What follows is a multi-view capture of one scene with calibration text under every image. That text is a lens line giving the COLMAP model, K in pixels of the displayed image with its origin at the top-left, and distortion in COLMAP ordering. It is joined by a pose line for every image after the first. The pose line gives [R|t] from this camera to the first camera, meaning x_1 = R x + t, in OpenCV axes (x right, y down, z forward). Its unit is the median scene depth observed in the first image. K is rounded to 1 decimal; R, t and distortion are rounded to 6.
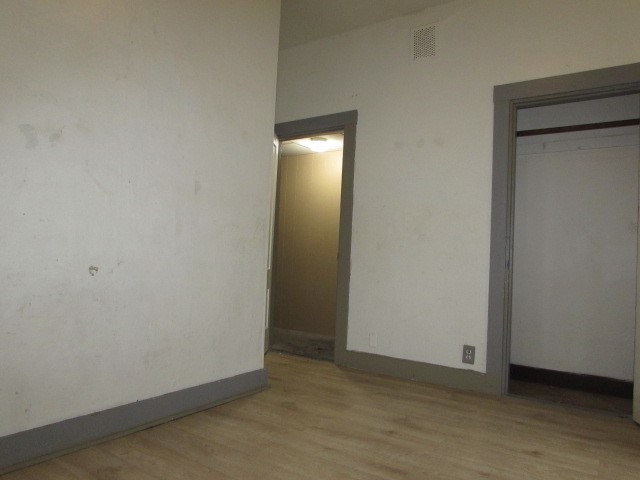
lens RADIAL K [[445.1, 0, 320.0], [0, 445.1, 240.0], [0, 0, 1]] dist [-0.041288, -0.000906]
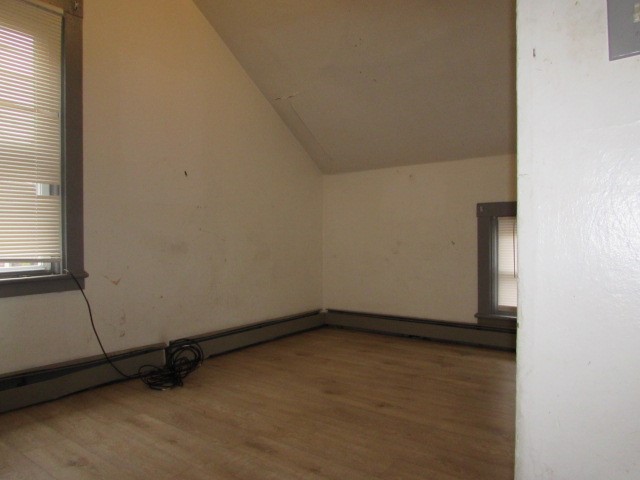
lens RADIAL K [[445.1, 0, 320.0], [0, 445.1, 240.0], [0, 0, 1]] dist [-0.041288, -0.000906]
pose [[-0.998231, -0.035280, 0.047856, -0.018411], [-0.037441, 0.998284, -0.045036, 0.073690], [-0.046185, -0.046748, -0.997838, 1.990255]]
